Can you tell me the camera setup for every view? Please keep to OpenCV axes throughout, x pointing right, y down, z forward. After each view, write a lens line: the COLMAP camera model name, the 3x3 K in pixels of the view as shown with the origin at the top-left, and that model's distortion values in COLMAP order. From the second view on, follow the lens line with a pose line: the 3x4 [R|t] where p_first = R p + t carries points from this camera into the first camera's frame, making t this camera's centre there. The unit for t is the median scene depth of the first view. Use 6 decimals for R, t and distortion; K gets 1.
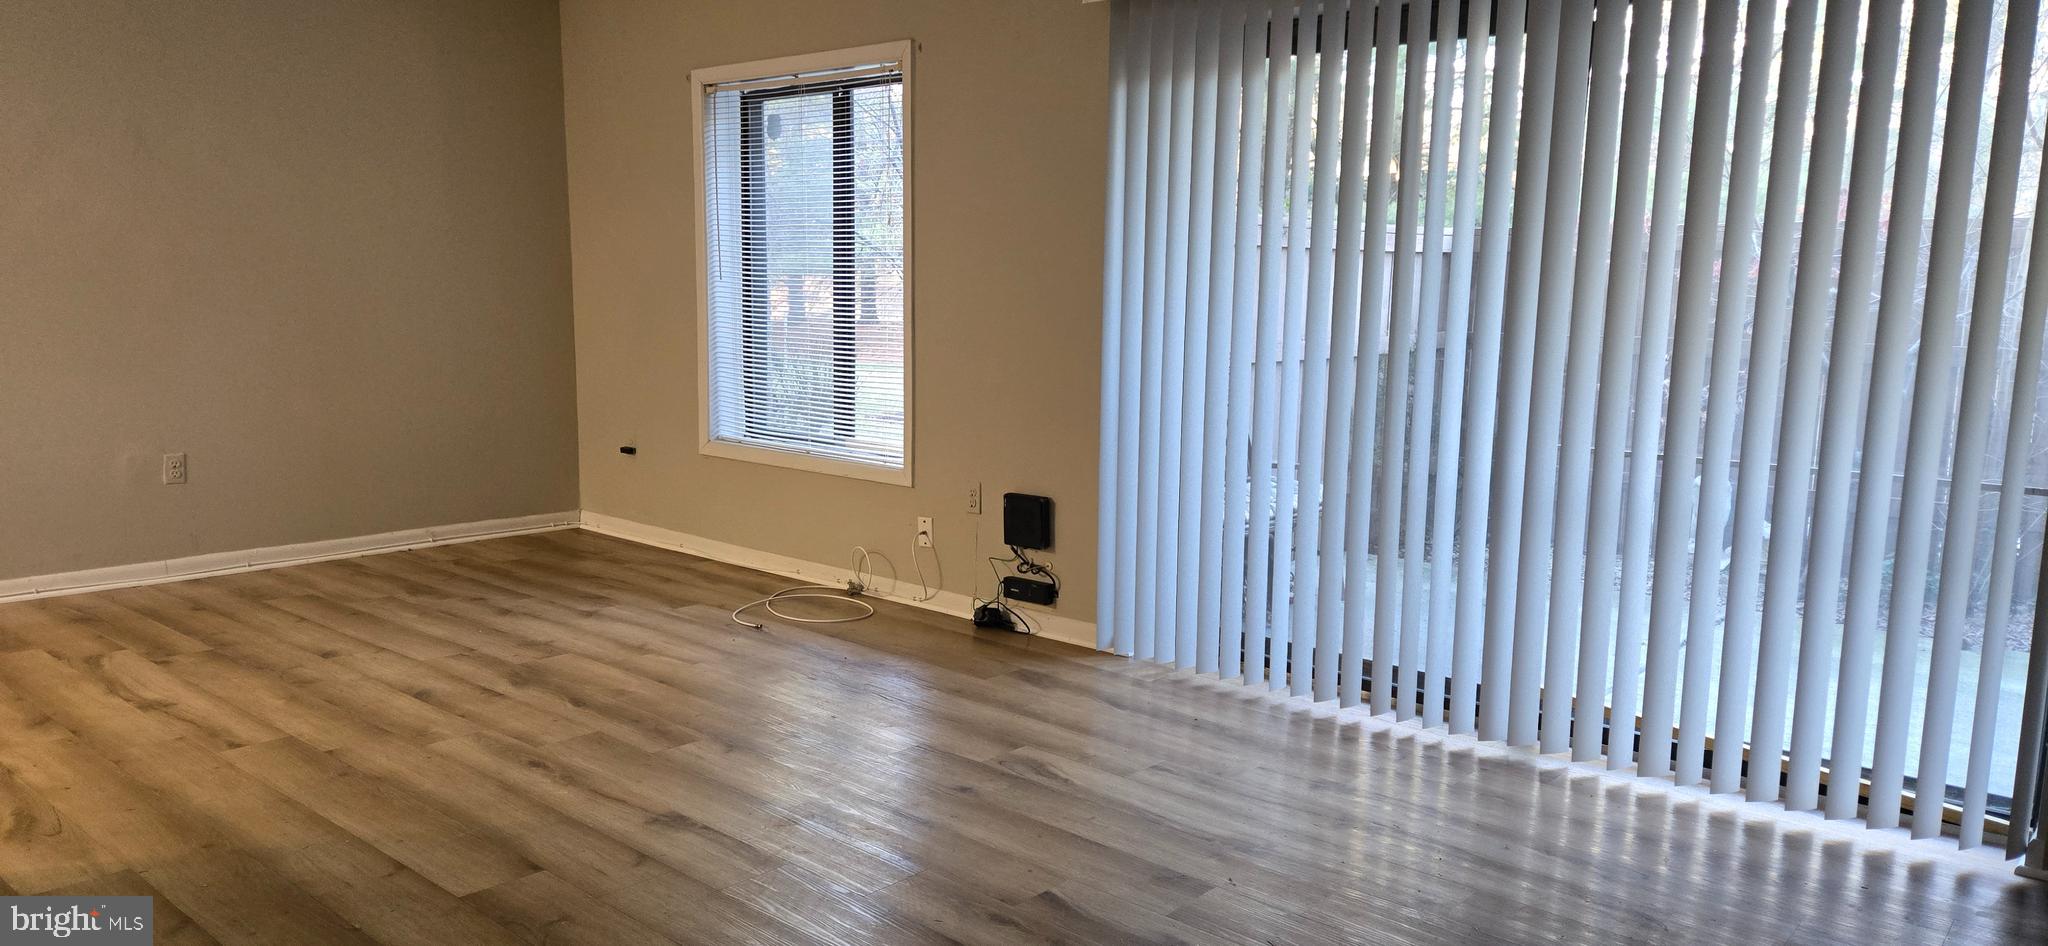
lens RADIAL K [[1353.4, 0, 1013.4], [0, 1353.4, 480.6], [0, 0, 1]] dist [0.097557, -0.094312]
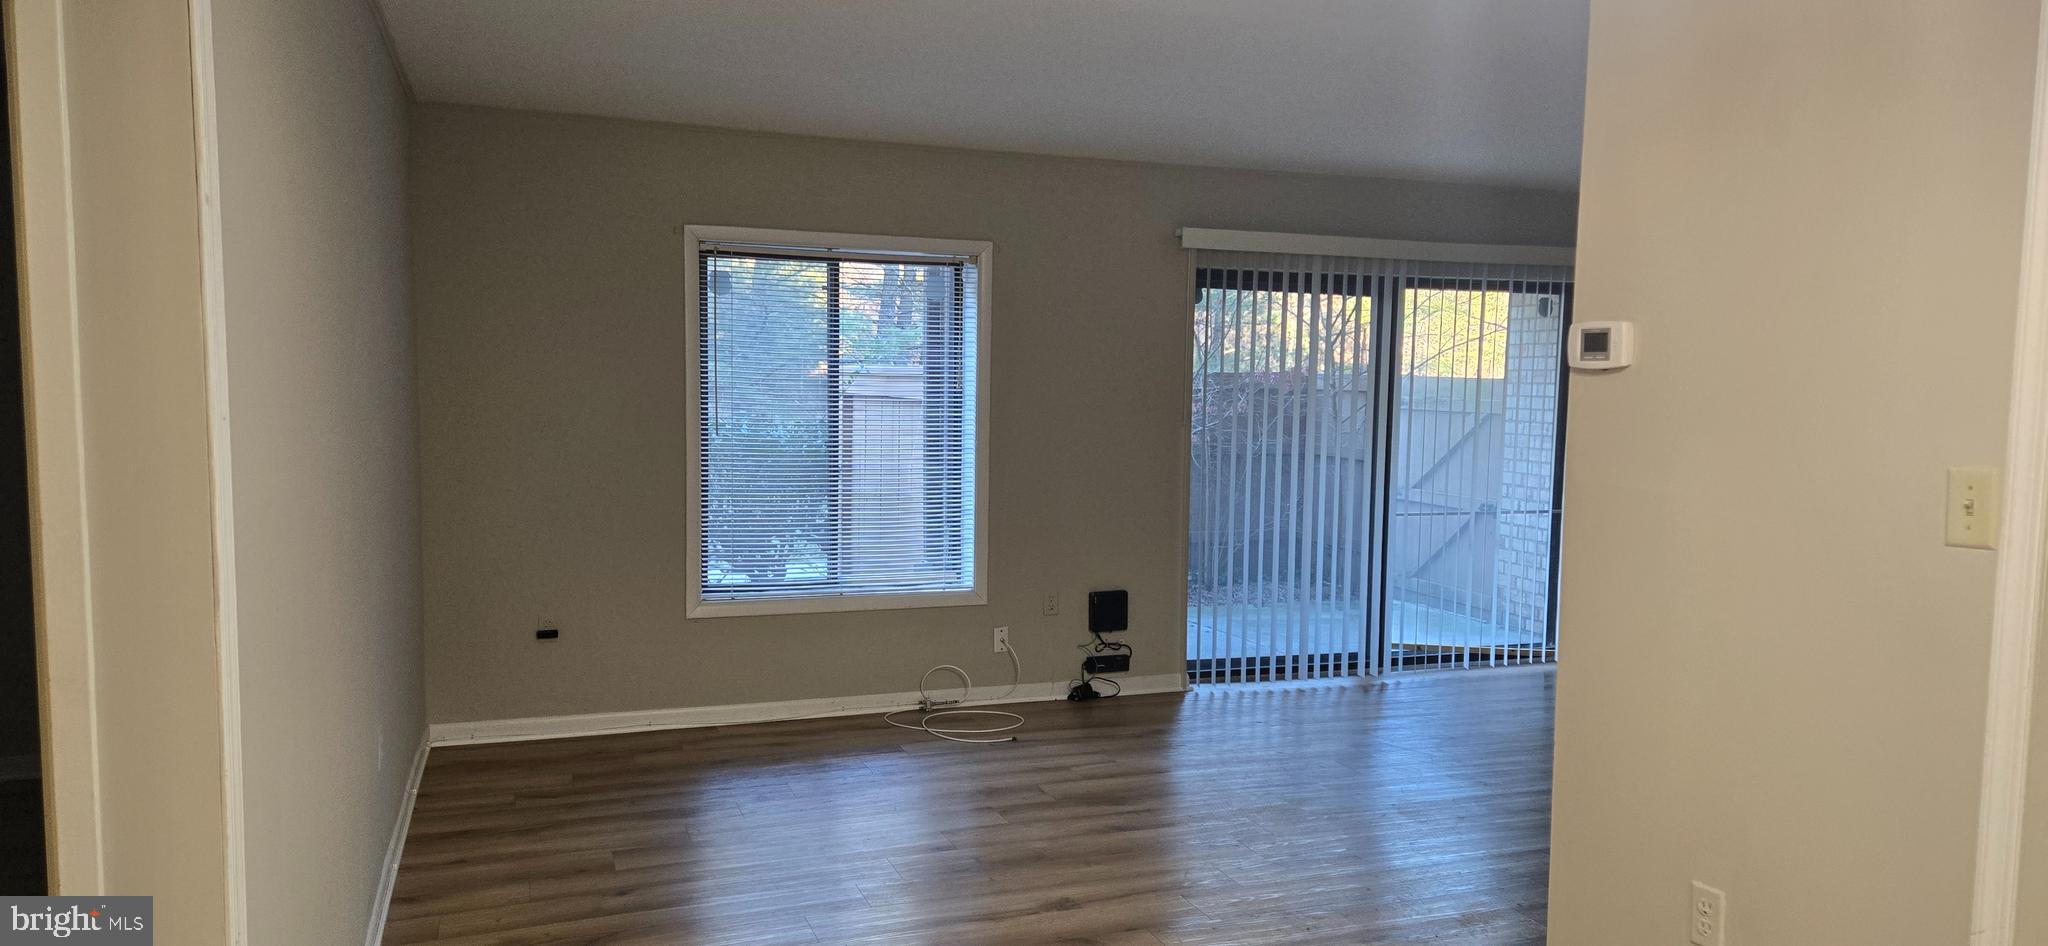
lens RADIAL K [[1353.4, 0, 1013.4], [0, 1353.4, 480.6], [0, 0, 1]] dist [0.097557, -0.094312]
pose [[0.483087, -0.072889, 0.872533, -1.167091], [0.118835, 0.992766, 0.017138, -0.129329], [-0.867471, 0.095408, 0.488254, 0.410801]]
